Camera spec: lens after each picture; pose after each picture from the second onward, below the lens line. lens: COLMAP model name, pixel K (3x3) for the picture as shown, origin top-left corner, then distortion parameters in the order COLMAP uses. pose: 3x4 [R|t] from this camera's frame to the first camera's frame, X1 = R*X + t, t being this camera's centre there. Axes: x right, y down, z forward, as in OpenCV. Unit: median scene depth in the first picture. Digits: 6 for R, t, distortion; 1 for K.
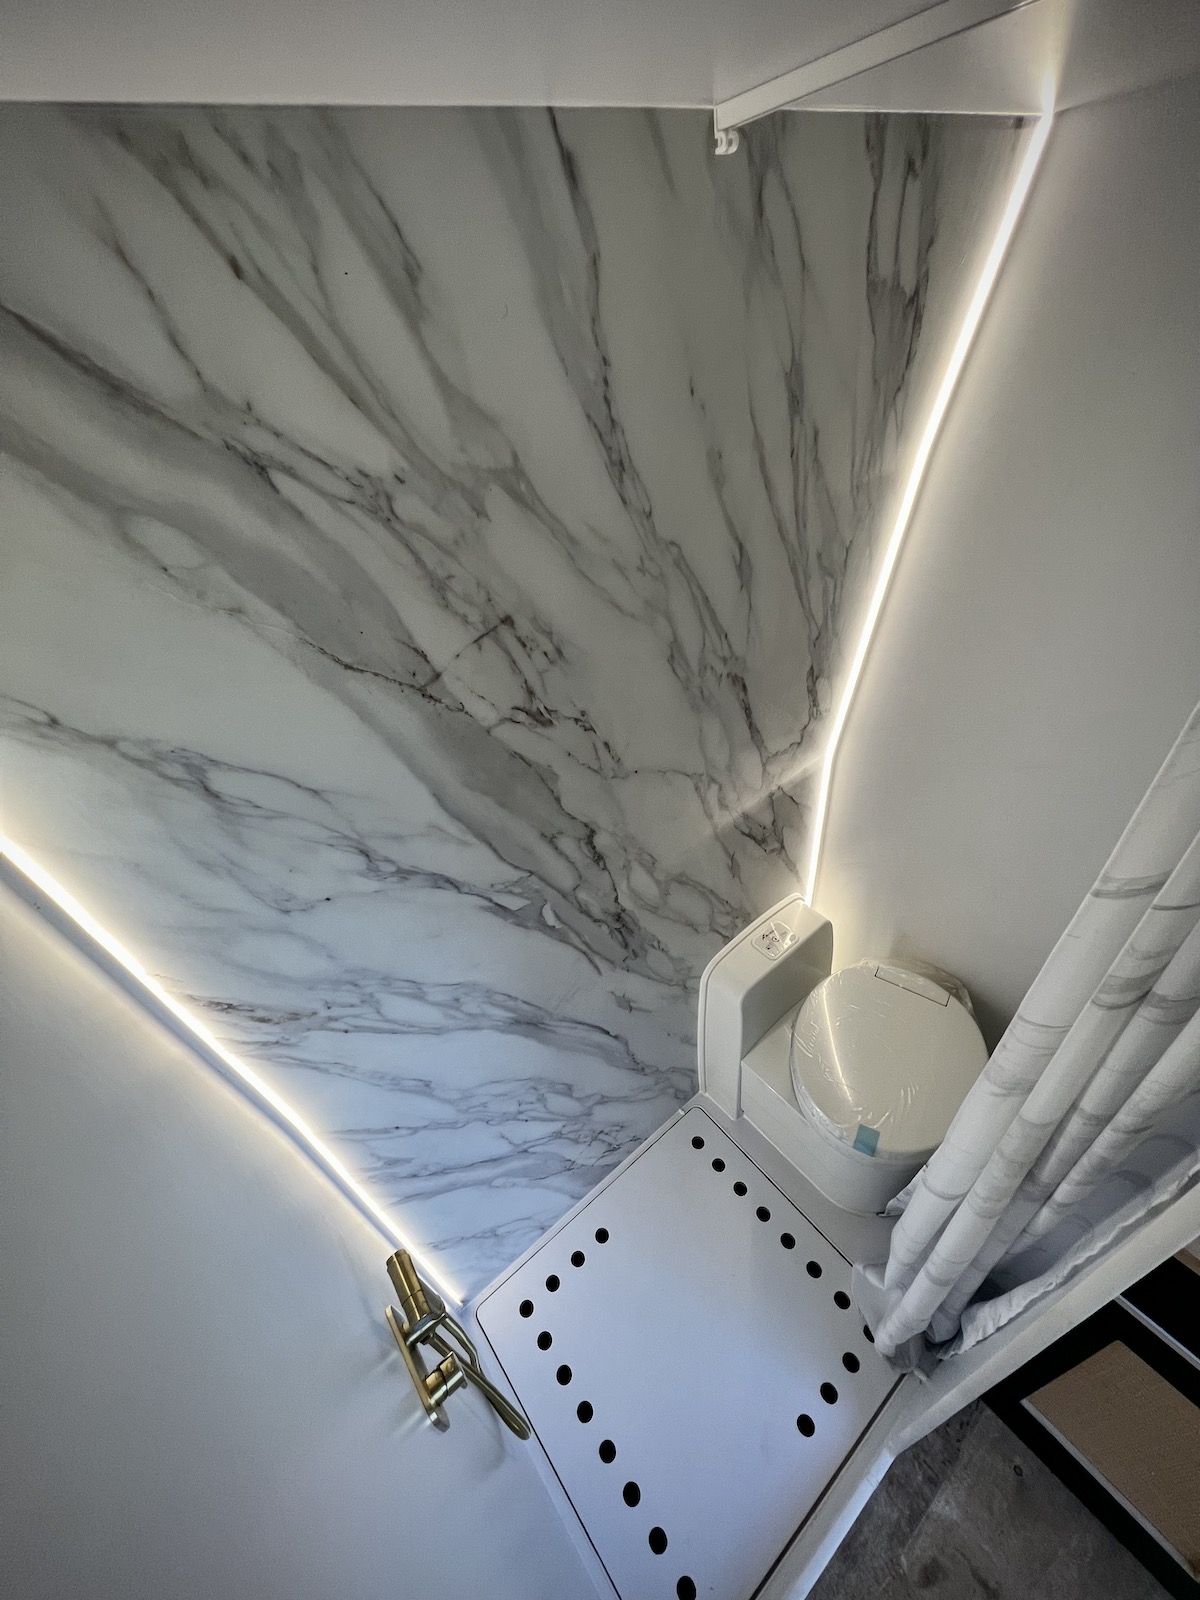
lens RADIAL K [[639.2, 0, 607.5], [0, 639.2, 797.0], [0, 0, 1]] dist [-0.002705, 0.000987]
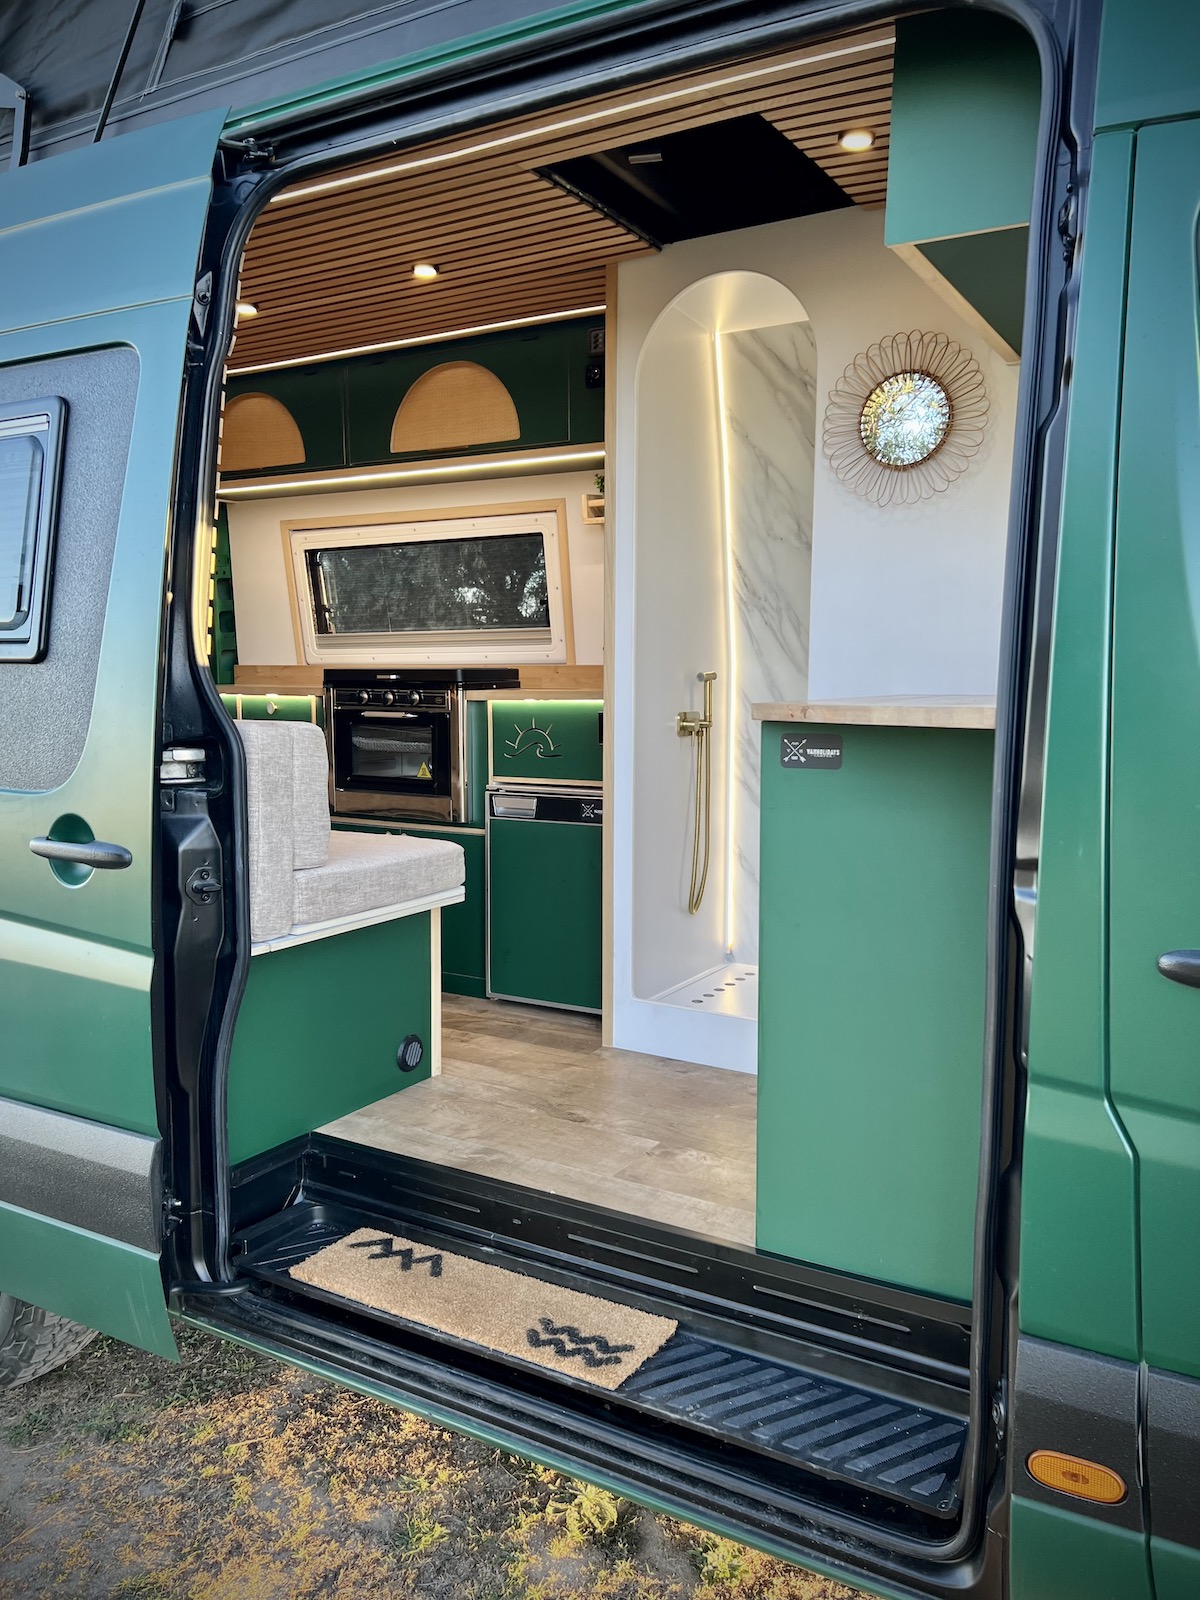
lens RADIAL K [[1211.1, 0, 588.7], [0, 1211.1, 815.9], [0, 0, 1]] dist [0.063680, -0.074446]
pose [[0.342206, 0.218196, -0.913940, 4.011716], [-0.616821, 0.785910, -0.043326, 1.703397], [0.708821, 0.578564, 0.403531, -0.934925]]
